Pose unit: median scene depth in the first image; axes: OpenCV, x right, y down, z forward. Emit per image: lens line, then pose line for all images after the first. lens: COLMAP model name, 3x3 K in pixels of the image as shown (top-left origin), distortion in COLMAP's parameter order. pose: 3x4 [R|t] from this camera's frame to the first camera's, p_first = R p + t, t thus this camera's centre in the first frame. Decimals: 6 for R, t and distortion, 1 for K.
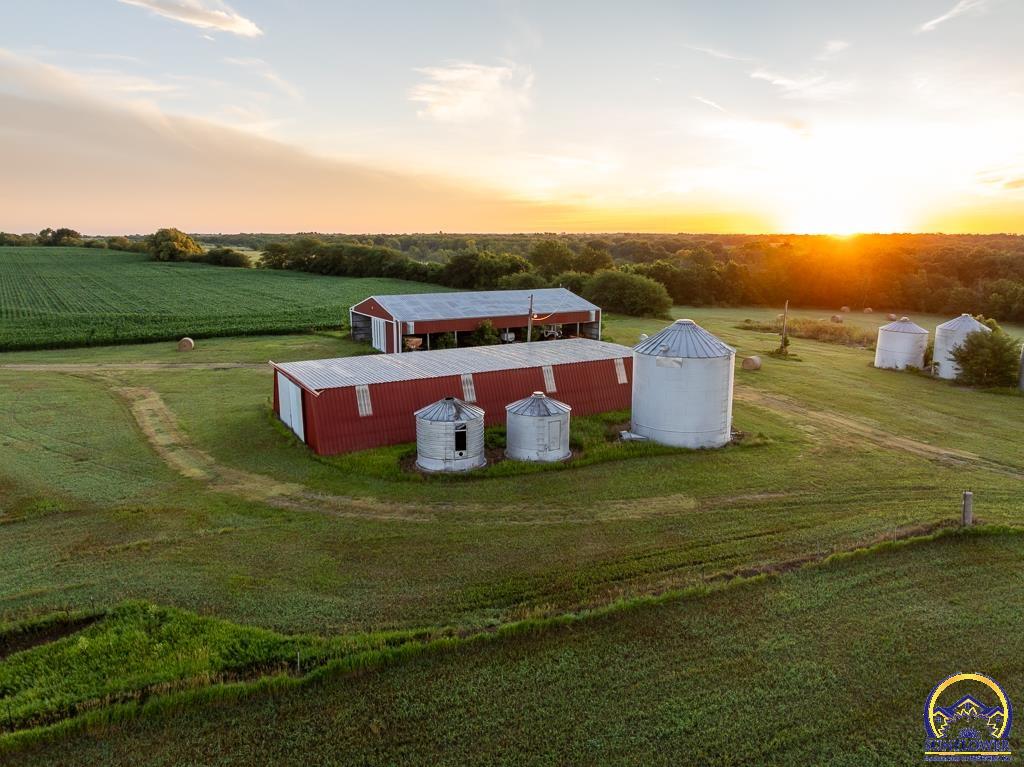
lens RADIAL K [[731.3, 0, 516.0], [0, 731.3, 383.2], [0, 0, 1]] dist [-0.032448, -0.002628]
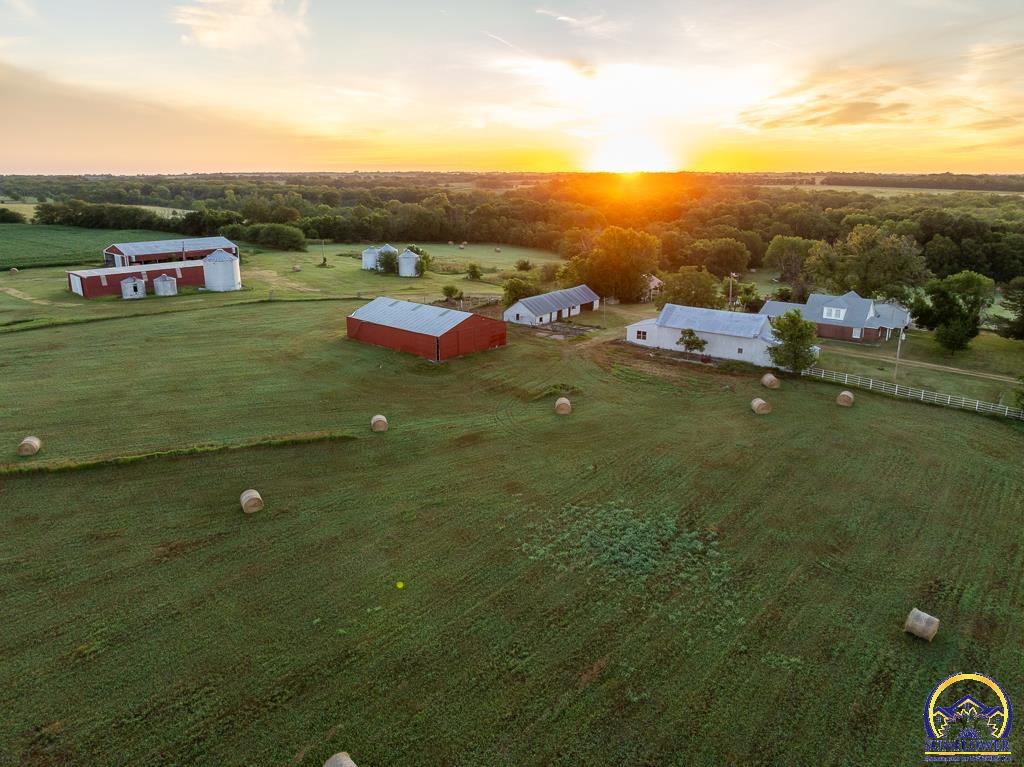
lens RADIAL K [[731.3, 0, 516.0], [0, 731.3, 383.2], [0, 0, 1]] dist [-0.032448, -0.002628]
pose [[0.965499, -0.073851, 0.249716, 0.351561], [0.053077, 0.994622, 0.088935, 0.145785], [-0.254941, -0.072613, 0.964226, -1.248368]]
